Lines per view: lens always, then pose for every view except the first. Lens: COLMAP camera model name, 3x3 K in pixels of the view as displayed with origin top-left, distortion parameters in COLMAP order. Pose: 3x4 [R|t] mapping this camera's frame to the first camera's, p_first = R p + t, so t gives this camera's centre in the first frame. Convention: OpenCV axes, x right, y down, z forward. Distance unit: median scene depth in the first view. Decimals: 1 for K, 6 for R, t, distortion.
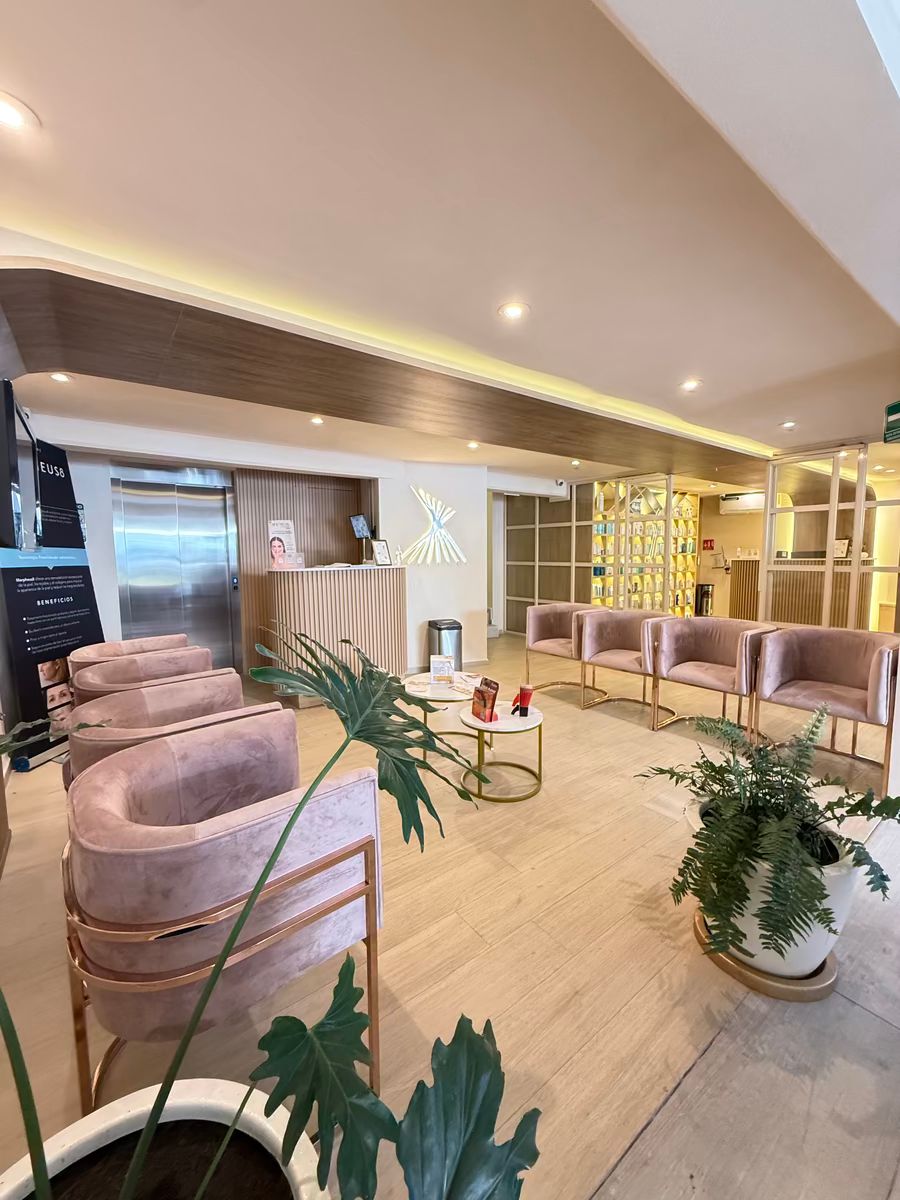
lens RADIAL K [[480.3, 0, 450.0], [0, 480.3, 600.0], [0, 0, 1]] dist [0.000496, 0.000070]
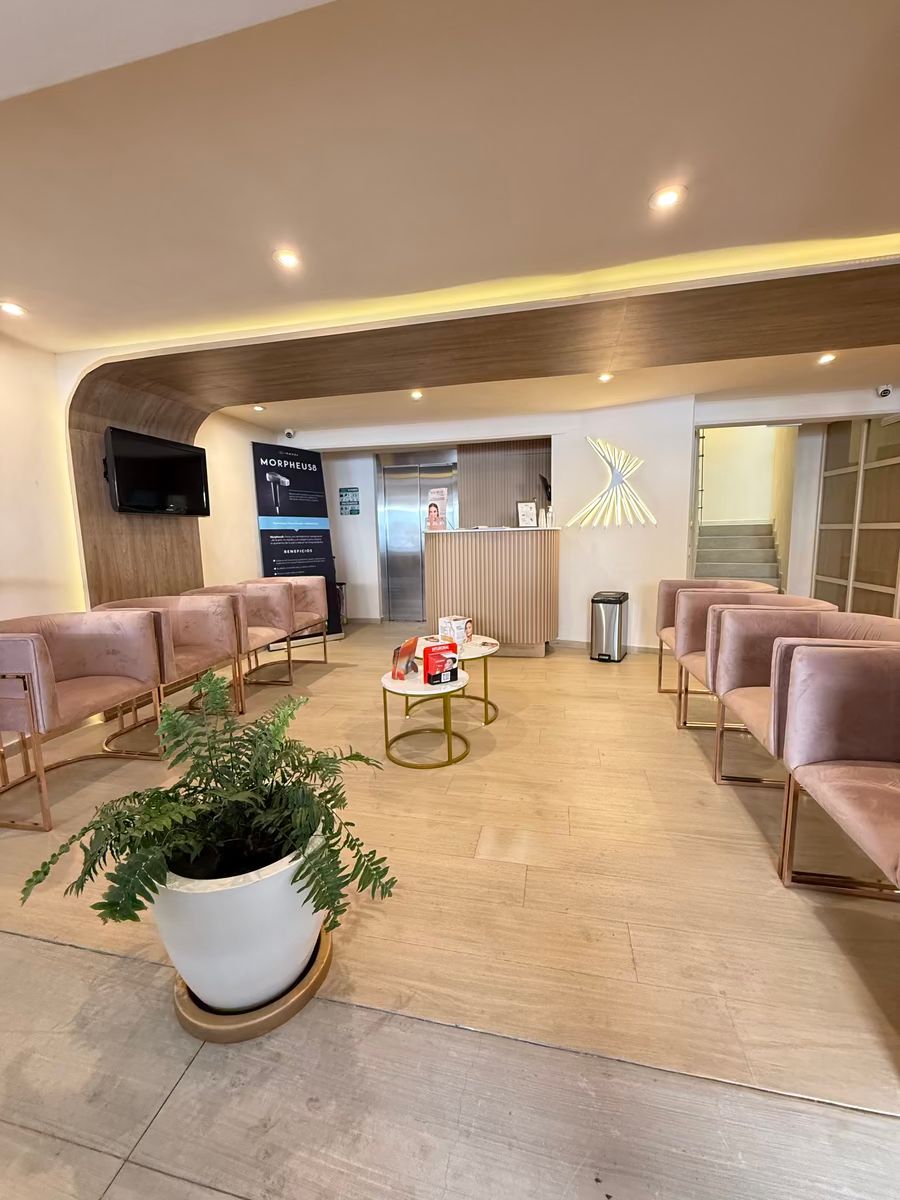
lens RADIAL K [[480.3, 0, 450.0], [0, 480.3, 600.0], [0, 0, 1]] dist [0.000496, 0.000070]
pose [[0.648080, 0.100019, -0.754976, 0.446100], [-0.058196, 0.994944, 0.081854, 0.002097], [0.759346, -0.009111, 0.650624, 0.224514]]
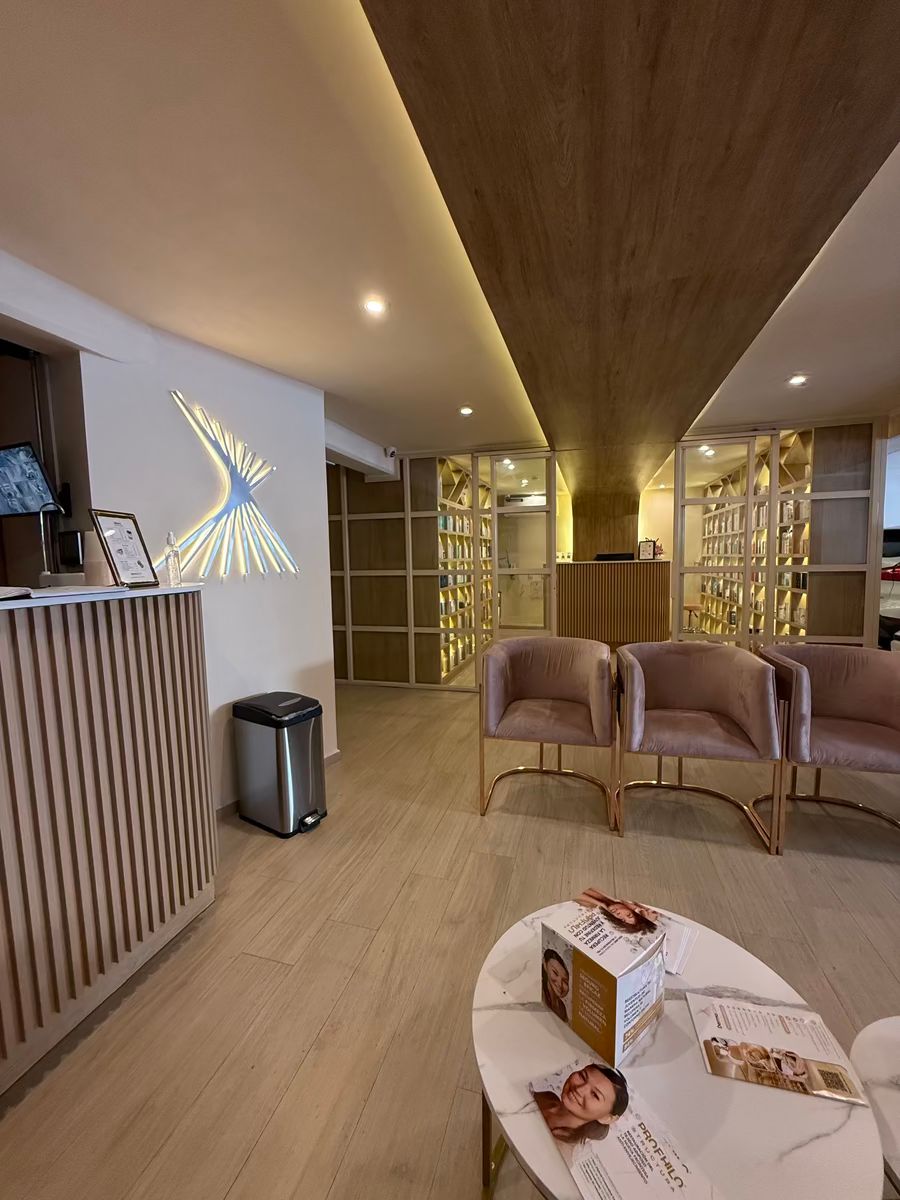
lens RADIAL K [[480.3, 0, 450.0], [0, 480.3, 600.0], [0, 0, 1]] dist [0.000496, 0.000070]
pose [[0.799577, -0.057931, 0.597762, -0.147151], [0.070540, 0.997506, 0.002315, -0.041913], [-0.596406, 0.040315, 0.801670, 0.521003]]
